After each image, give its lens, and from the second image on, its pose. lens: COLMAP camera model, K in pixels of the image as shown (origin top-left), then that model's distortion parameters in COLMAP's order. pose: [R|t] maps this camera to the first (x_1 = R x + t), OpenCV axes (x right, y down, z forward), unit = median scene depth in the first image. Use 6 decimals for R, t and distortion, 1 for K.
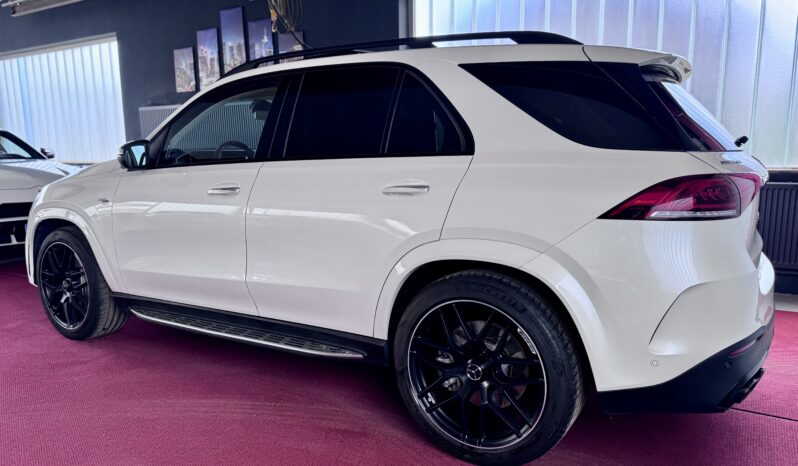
lens RADIAL K [[558.7, 0, 419.6], [0, 558.7, 234.9], [0, 0, 1]] dist [0.064971, -0.092066]
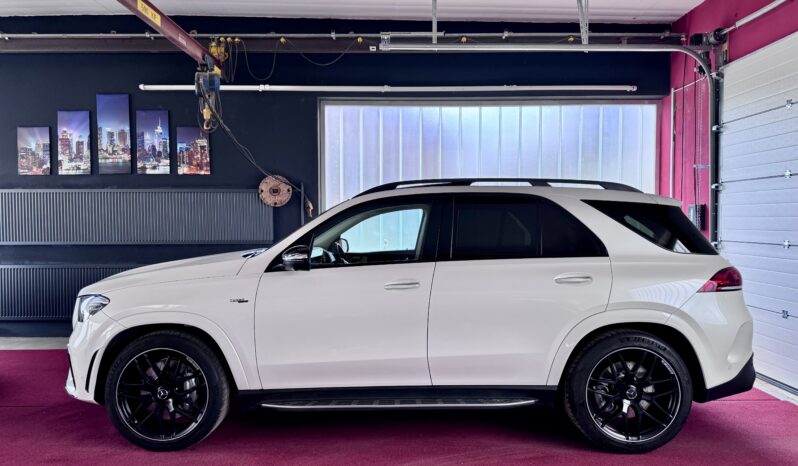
lens RADIAL K [[558.7, 0, 419.6], [0, 558.7, 234.9], [0, 0, 1]] dist [0.064971, -0.092066]
pose [[0.855875, 0.007873, 0.517123, -0.390301], [0.067828, 0.989539, -0.127325, -0.011591], [-0.512716, 0.144050, 0.846388, -0.032329]]
